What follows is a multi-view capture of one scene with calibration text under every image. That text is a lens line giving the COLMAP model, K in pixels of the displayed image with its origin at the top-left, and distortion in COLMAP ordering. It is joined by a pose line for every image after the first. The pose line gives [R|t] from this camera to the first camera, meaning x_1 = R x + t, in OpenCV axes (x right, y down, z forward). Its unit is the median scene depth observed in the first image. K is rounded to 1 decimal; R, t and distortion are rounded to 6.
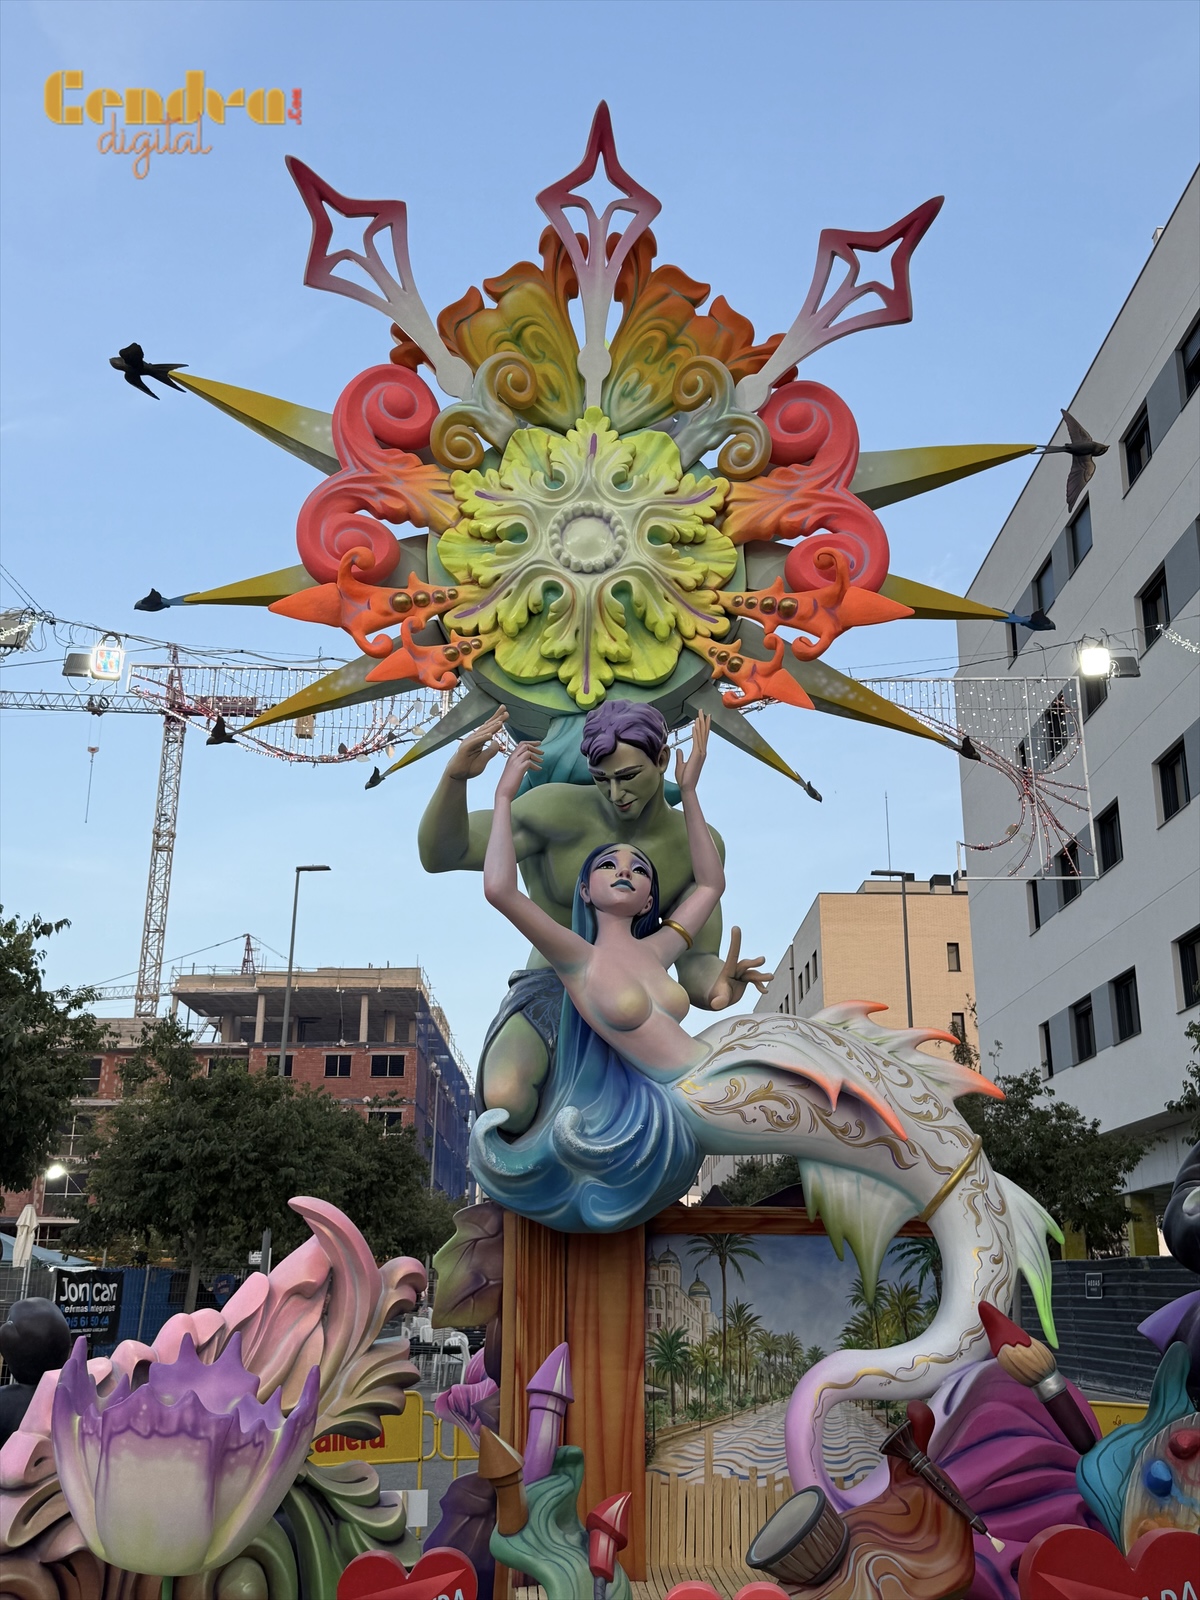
lens RADIAL K [[1589.3, 0, 598.9], [0, 1589.3, 793.9], [0, 0, 1]] dist [0.200912, -0.474294]
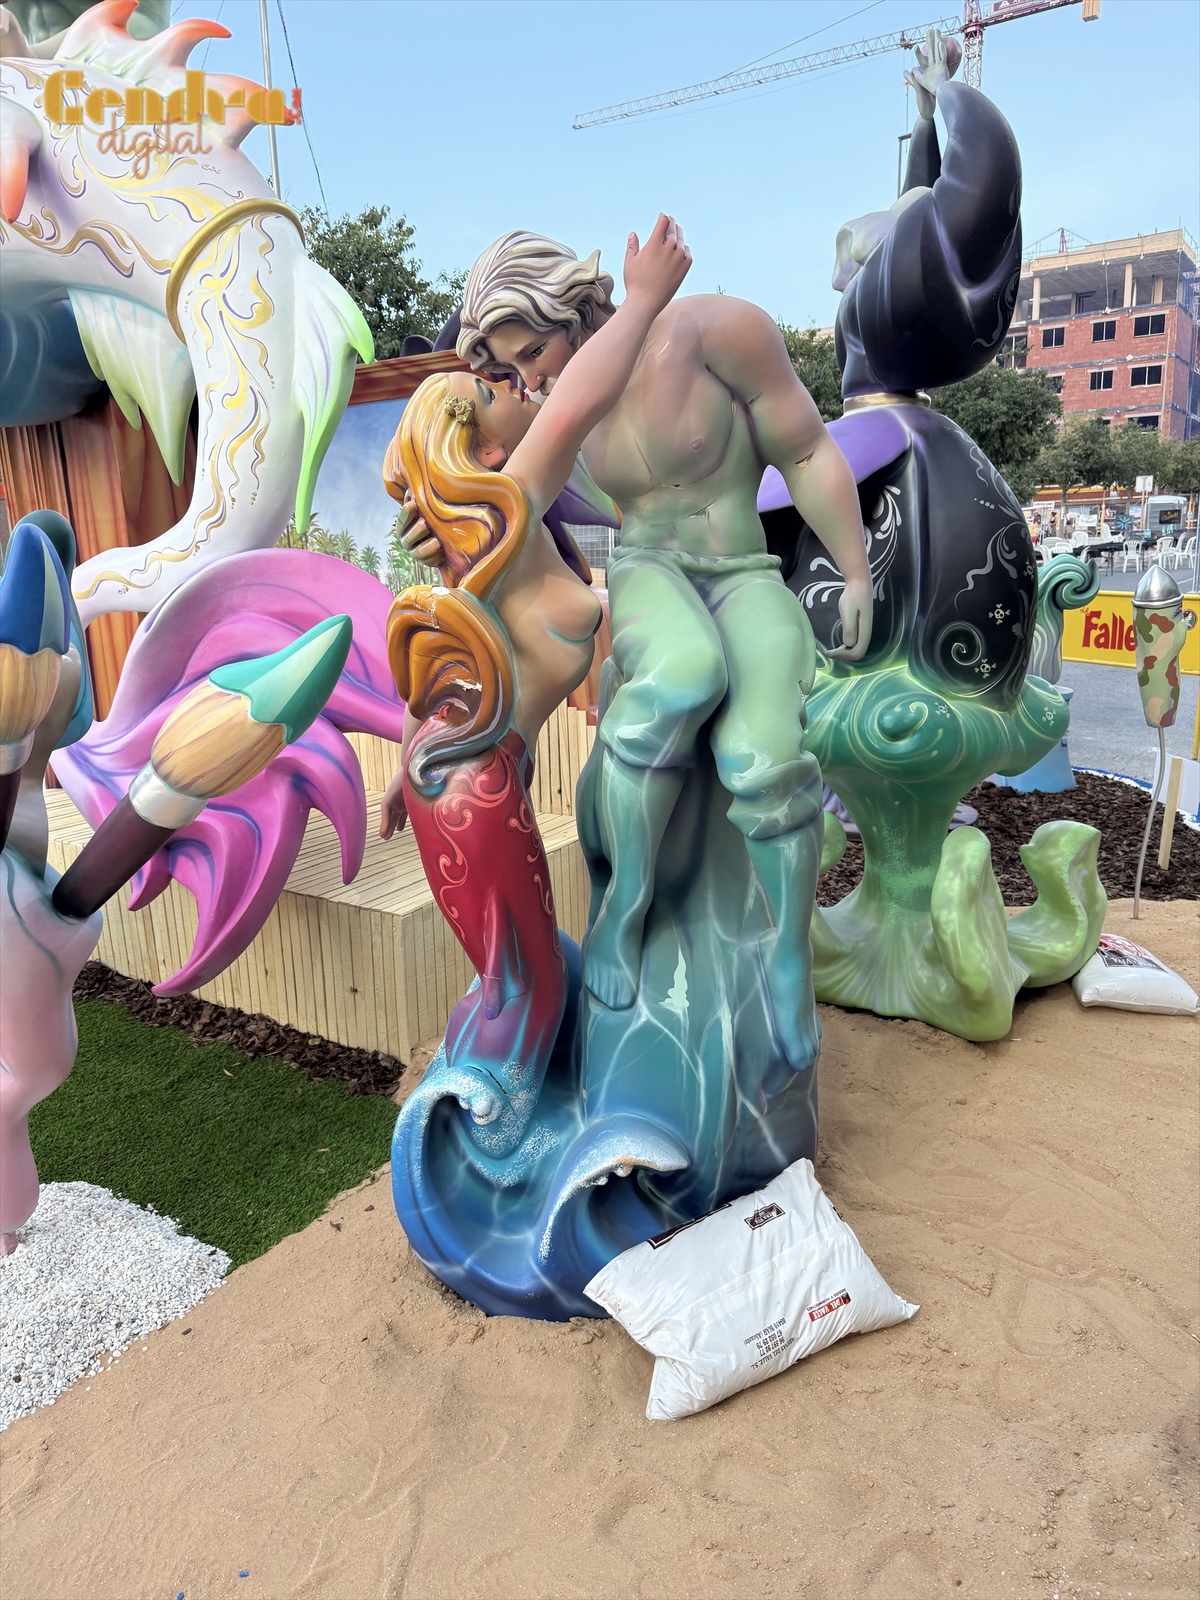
lens RADIAL K [[1117.7, 0, 600.0], [0, 1117.7, 800.0], [0, 0, 1]] dist [0.093067, -0.127901]
pose [[0.818958, 0.091283, -0.566546, 0.550135], [0.211520, 0.869736, 0.445891, 0.224400], [0.533448, -0.485002, 0.692969, 0.609676]]
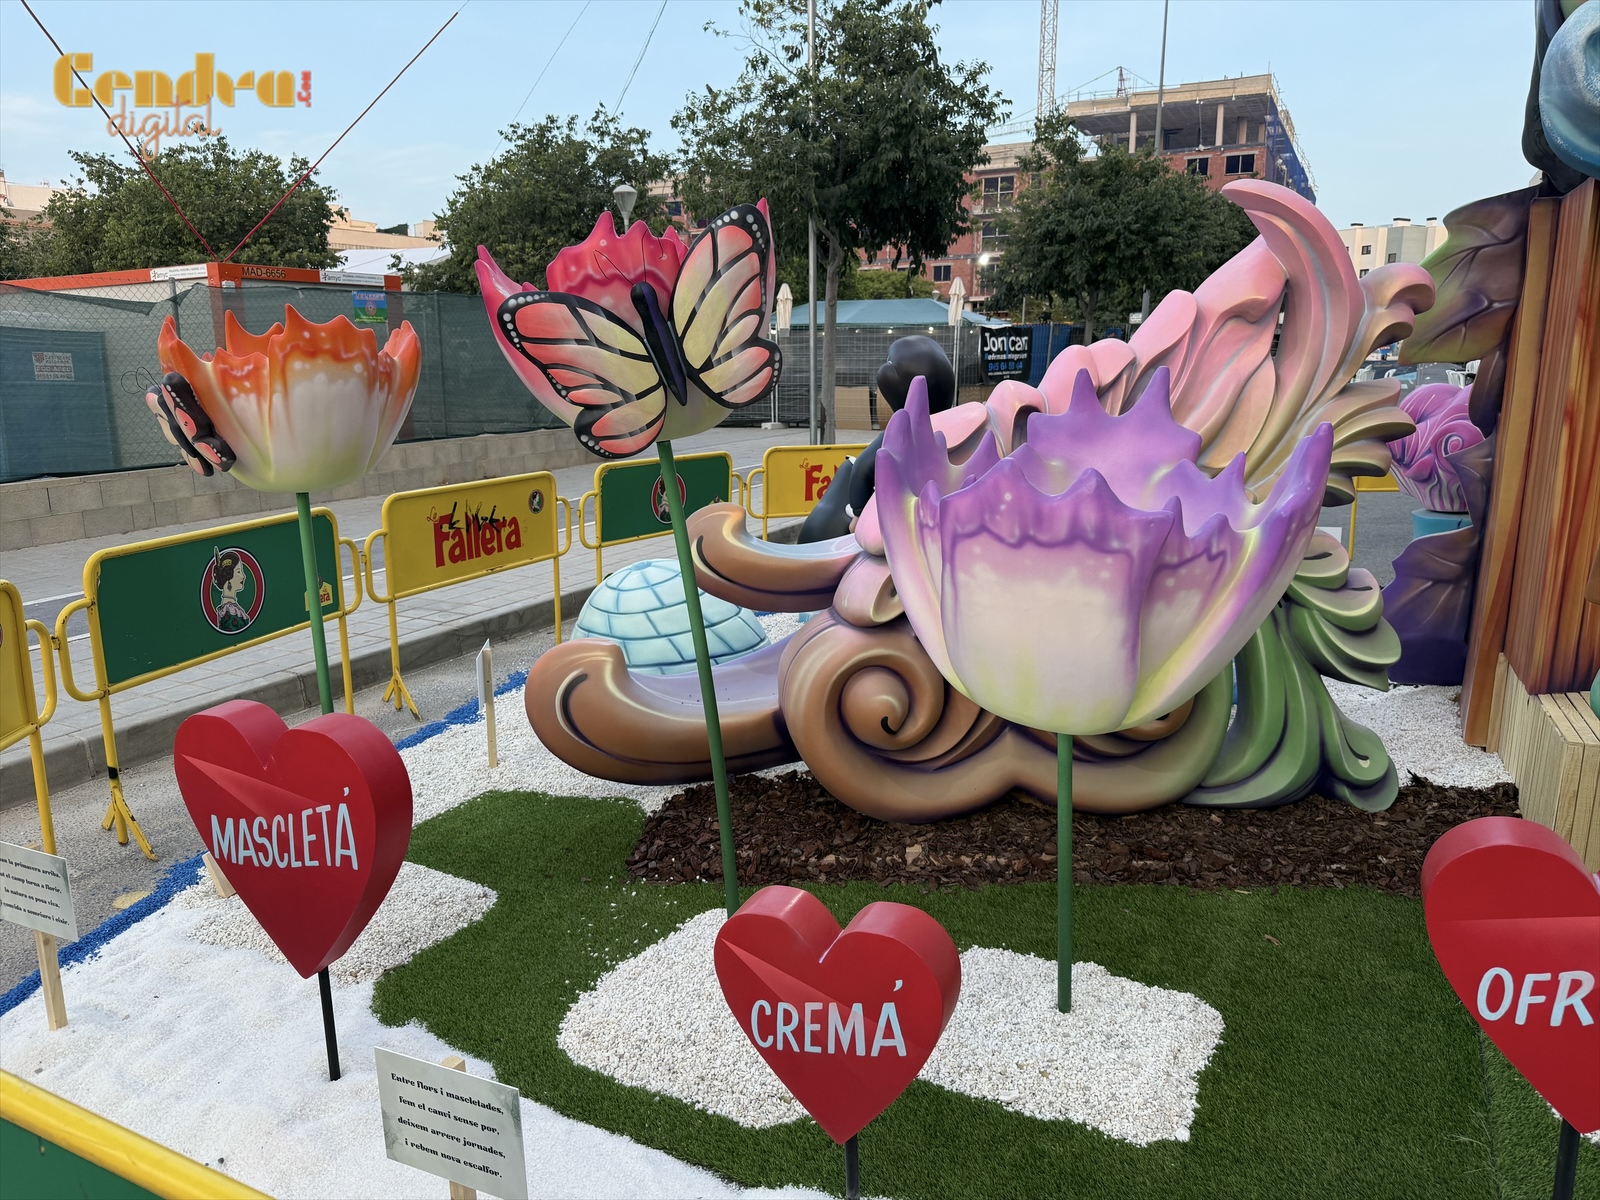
lens RADIAL K [[1132.8, 0, 802.6], [0, 1132.8, 615.6], [0, 0, 1]] dist [0.080326, -0.137454]
pose [[0.889784, 0.087829, -0.447852, -0.104091], [0.150115, 0.870381, 0.468937, 0.138350], [0.430988, -0.484482, 0.761266, 0.411106]]
